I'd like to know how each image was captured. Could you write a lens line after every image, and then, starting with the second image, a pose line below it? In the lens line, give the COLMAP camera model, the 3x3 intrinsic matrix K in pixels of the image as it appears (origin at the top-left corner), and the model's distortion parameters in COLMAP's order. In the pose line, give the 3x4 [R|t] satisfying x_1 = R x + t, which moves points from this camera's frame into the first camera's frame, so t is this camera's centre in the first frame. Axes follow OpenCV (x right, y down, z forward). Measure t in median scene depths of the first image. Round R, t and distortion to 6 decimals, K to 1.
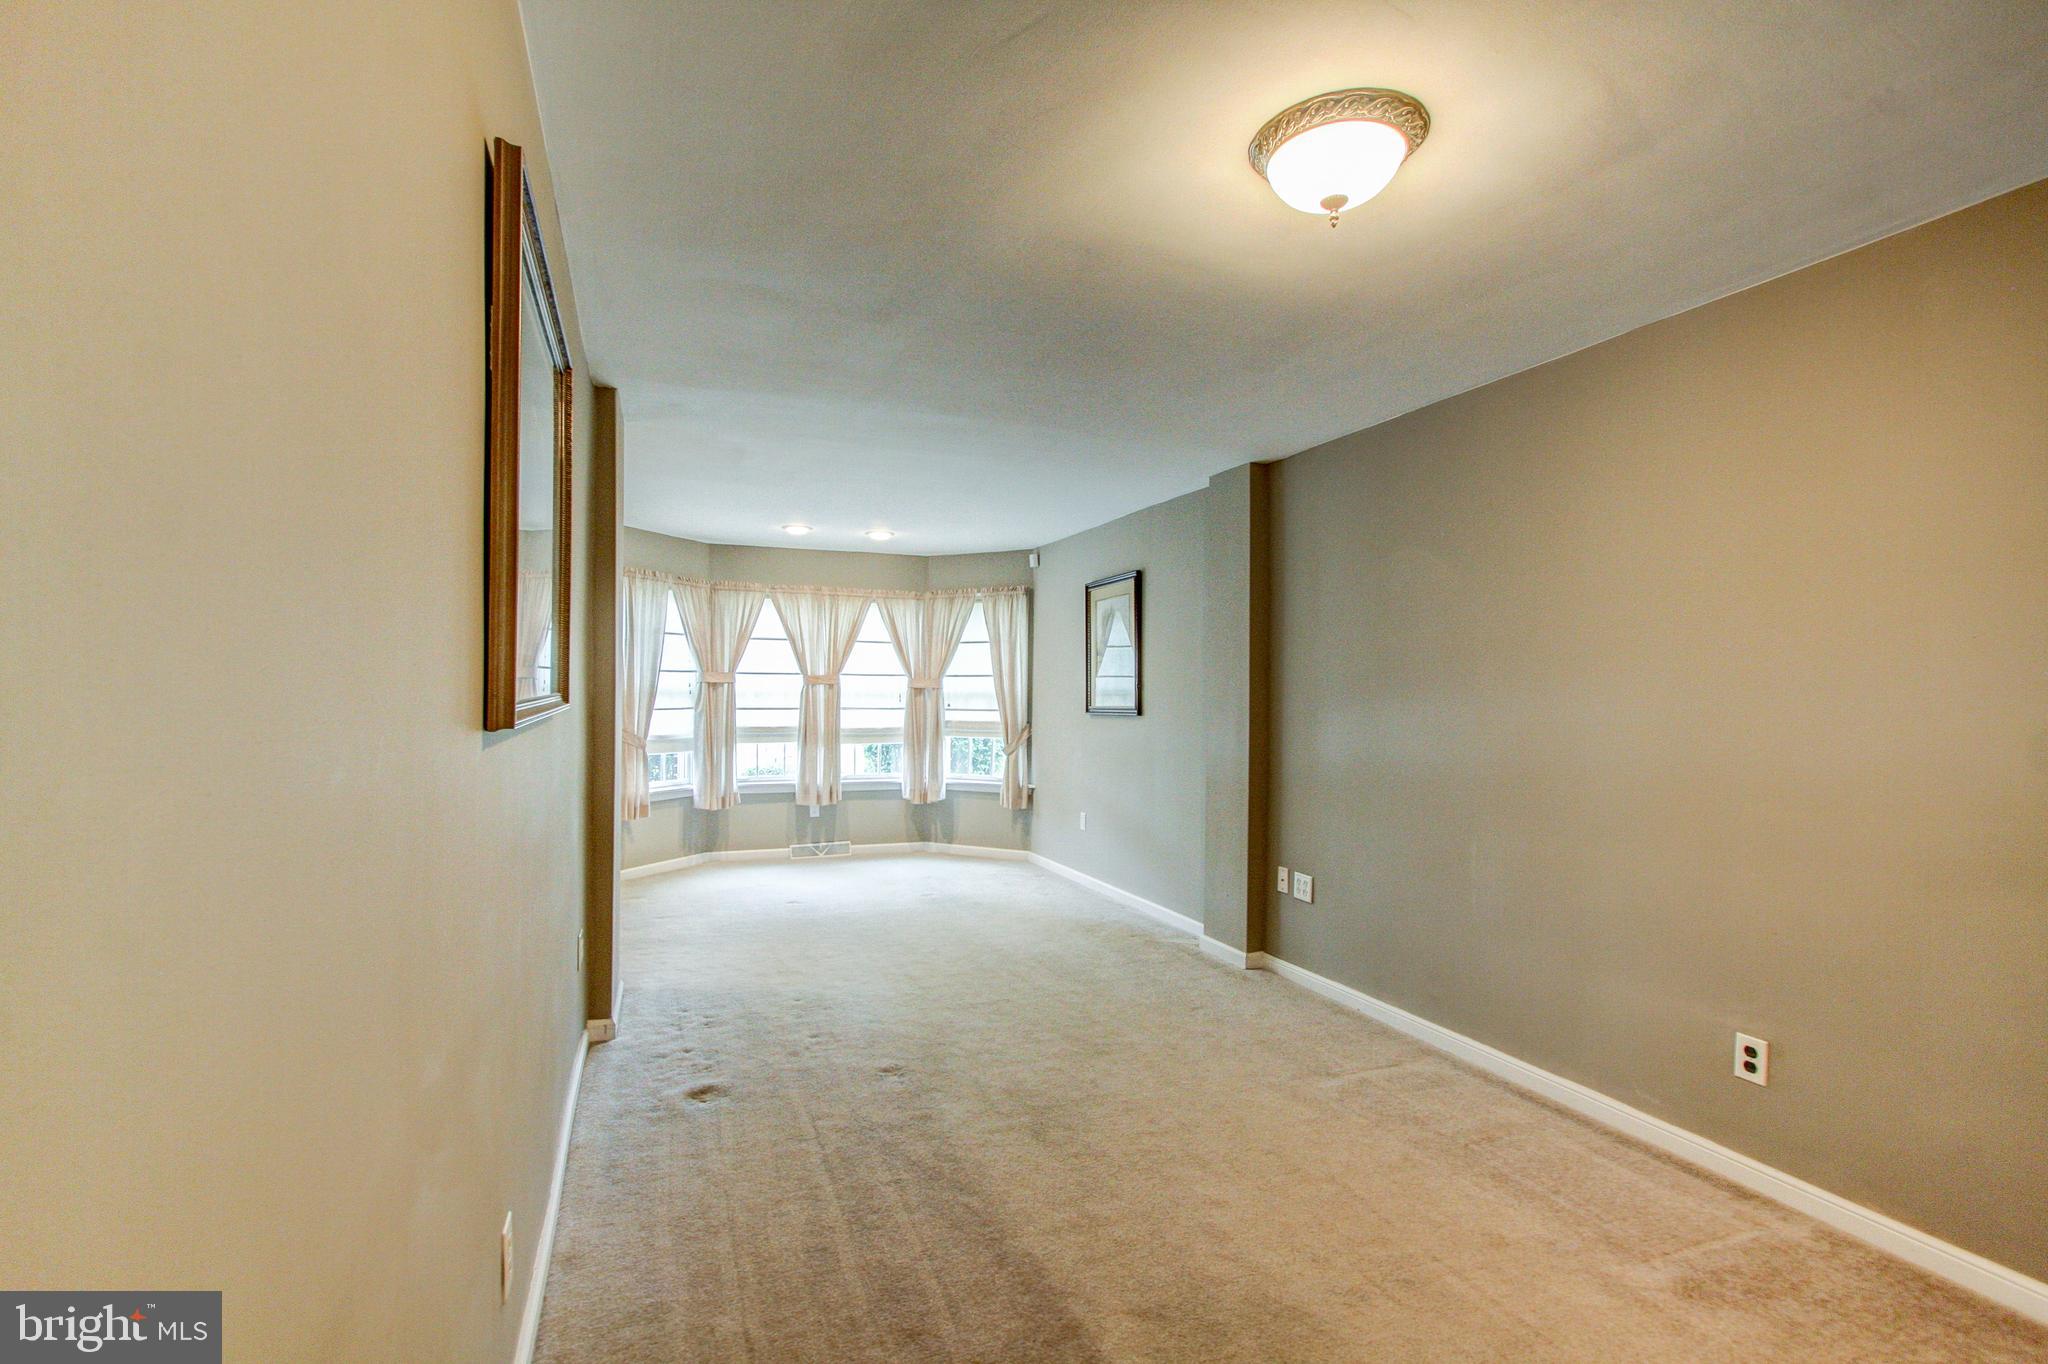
lens RADIAL K [[932.0, 0, 1000.7], [0, 932.0, 699.6], [0, 0, 1]] dist [0.002847, 0.000219]
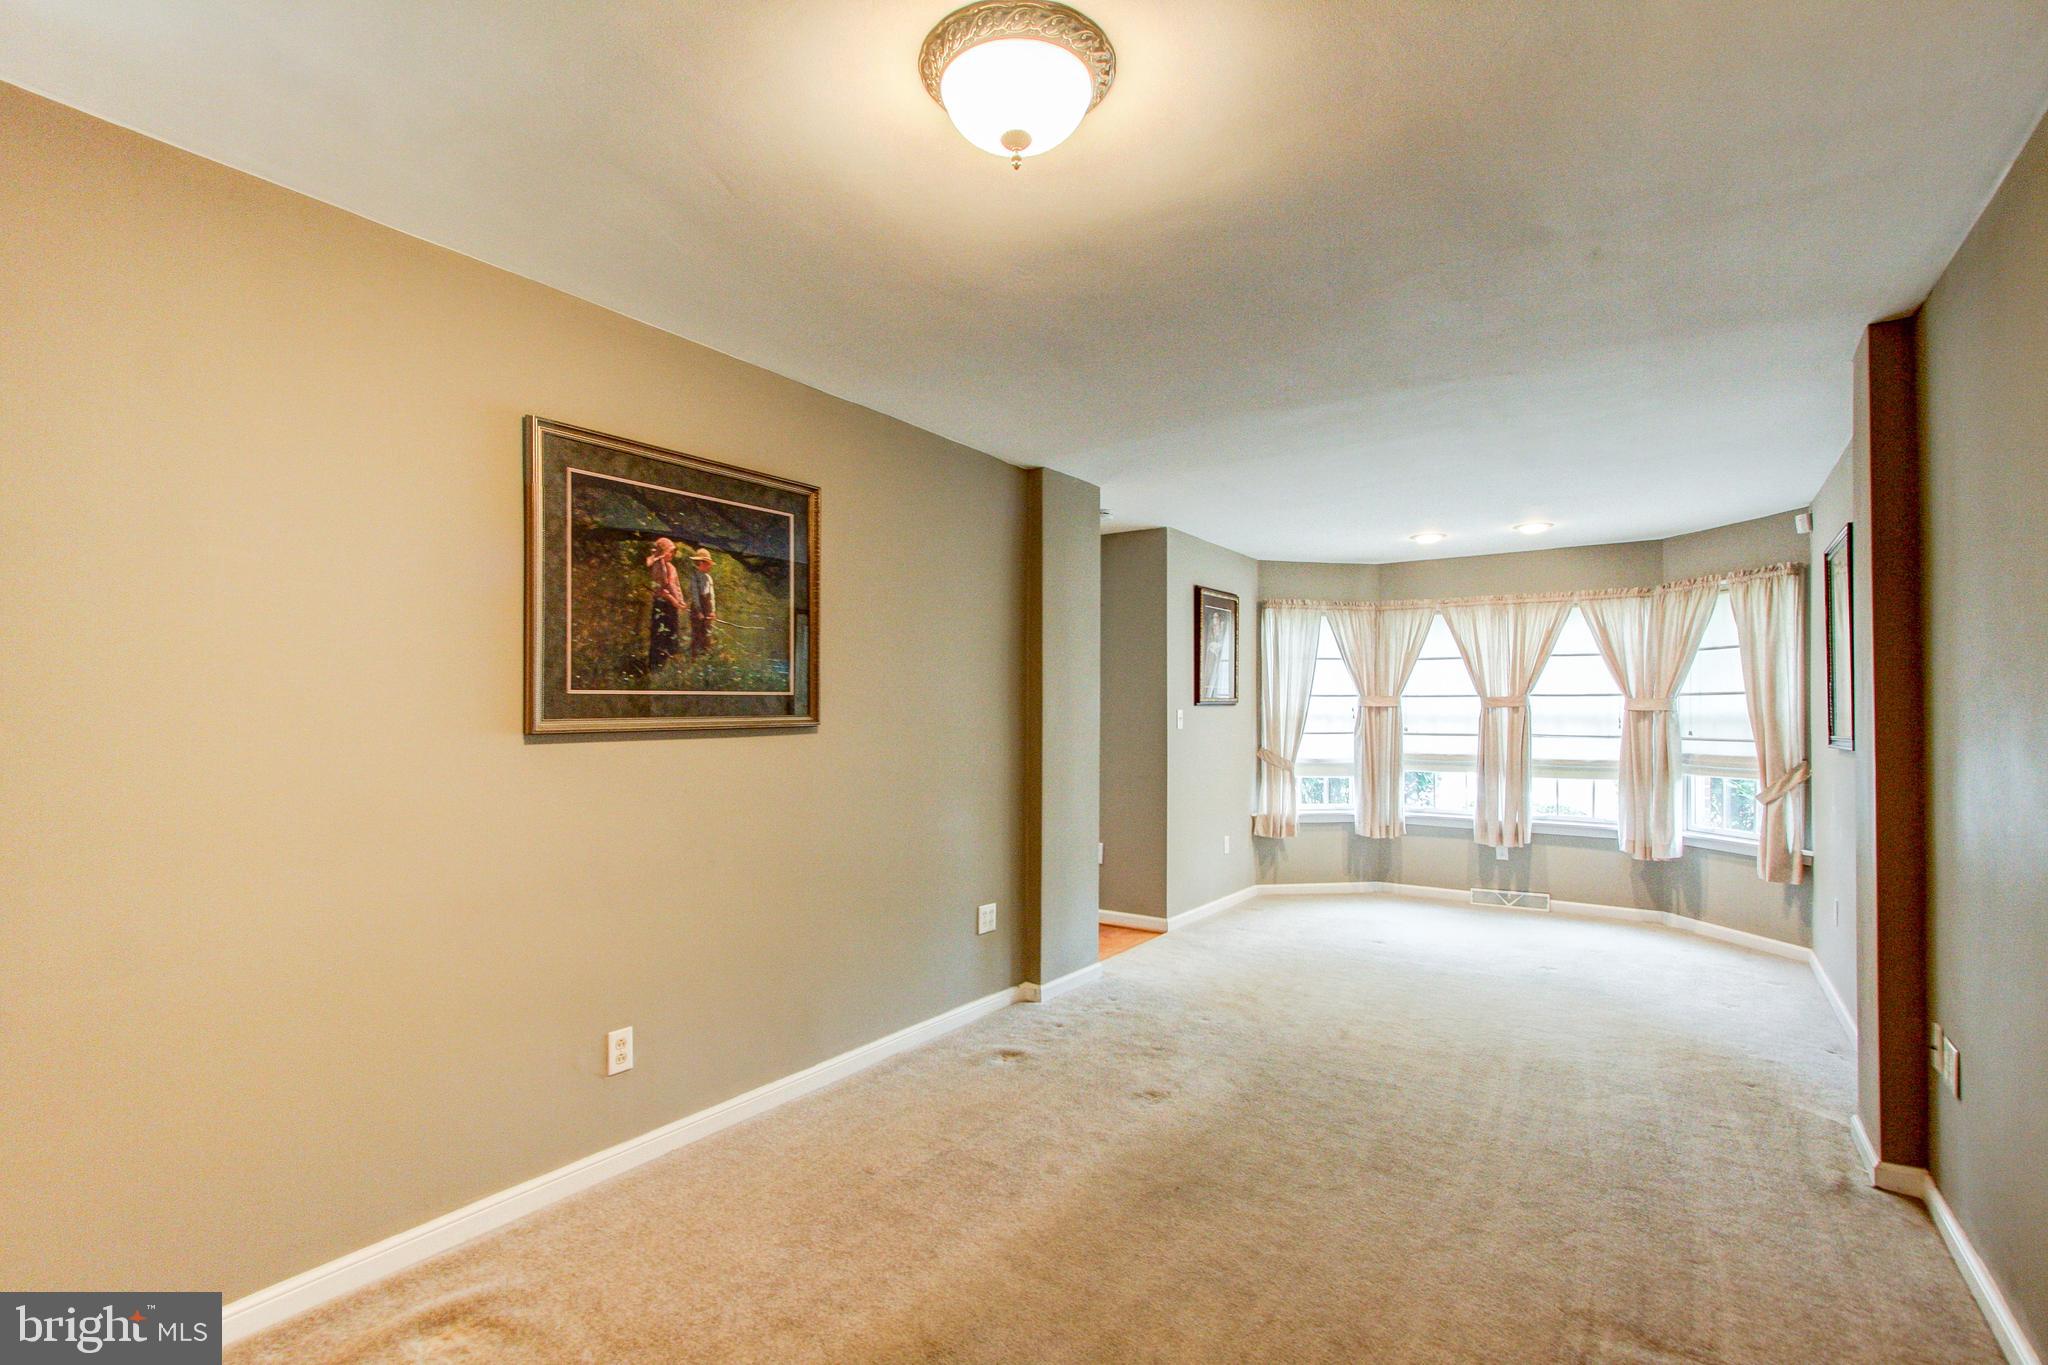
lens RADIAL K [[932.0, 0, 1000.7], [0, 932.0, 700.1], [0, 0, 1]] dist [0.002847, 0.000219]
pose [[0.564897, -0.016595, -0.824995, 0.261671], [-0.004631, 0.999718, -0.023280, -0.000541], [0.825149, 0.016972, 0.564661, 0.123419]]
